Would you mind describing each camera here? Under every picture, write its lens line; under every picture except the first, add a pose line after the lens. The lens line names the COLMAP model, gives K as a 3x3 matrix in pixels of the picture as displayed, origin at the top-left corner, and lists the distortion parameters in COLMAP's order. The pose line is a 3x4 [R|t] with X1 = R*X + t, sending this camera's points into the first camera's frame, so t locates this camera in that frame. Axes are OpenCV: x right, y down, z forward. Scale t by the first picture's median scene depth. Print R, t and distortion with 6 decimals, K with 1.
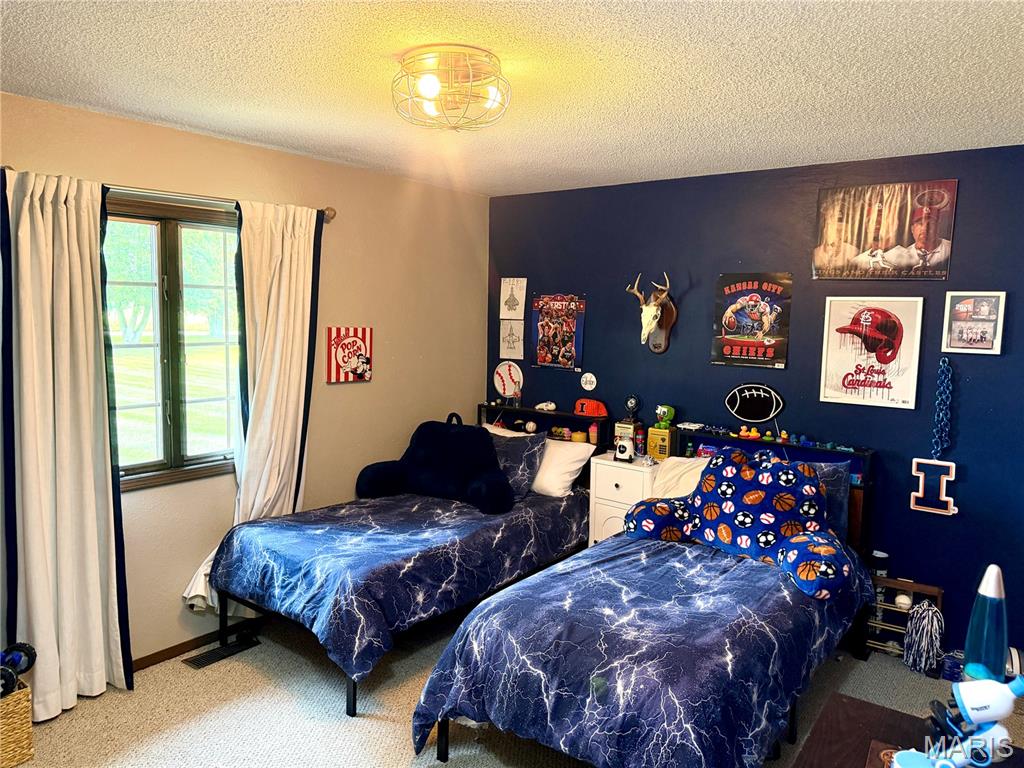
lens RADIAL K [[716.4, 0, 513.0], [0, 716.4, 384.5], [0, 0, 1]] dist [0.034633, -0.051990]
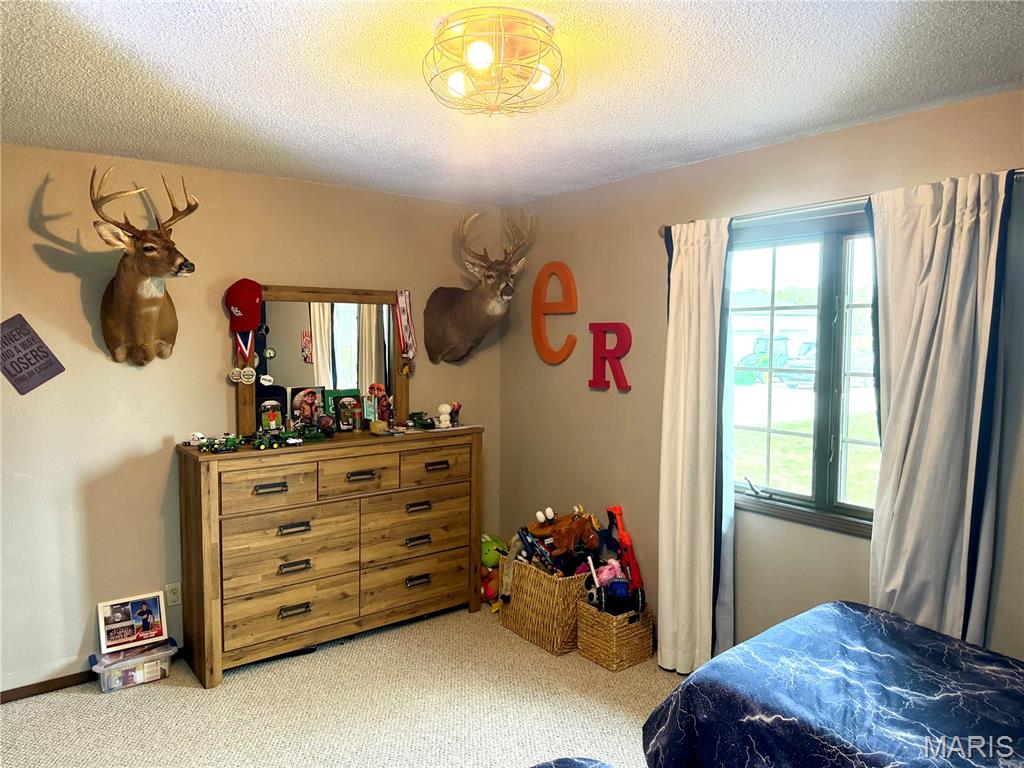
lens RADIAL K [[716.4, 0, 512.8], [0, 716.4, 386.7], [0, 0, 1]] dist [0.034633, -0.051990]
pose [[-0.278679, 0.051509, -0.959002, 0.482006], [-0.104963, 0.990945, 0.083726, -0.069767], [0.954631, 0.123992, -0.270749, 0.843921]]
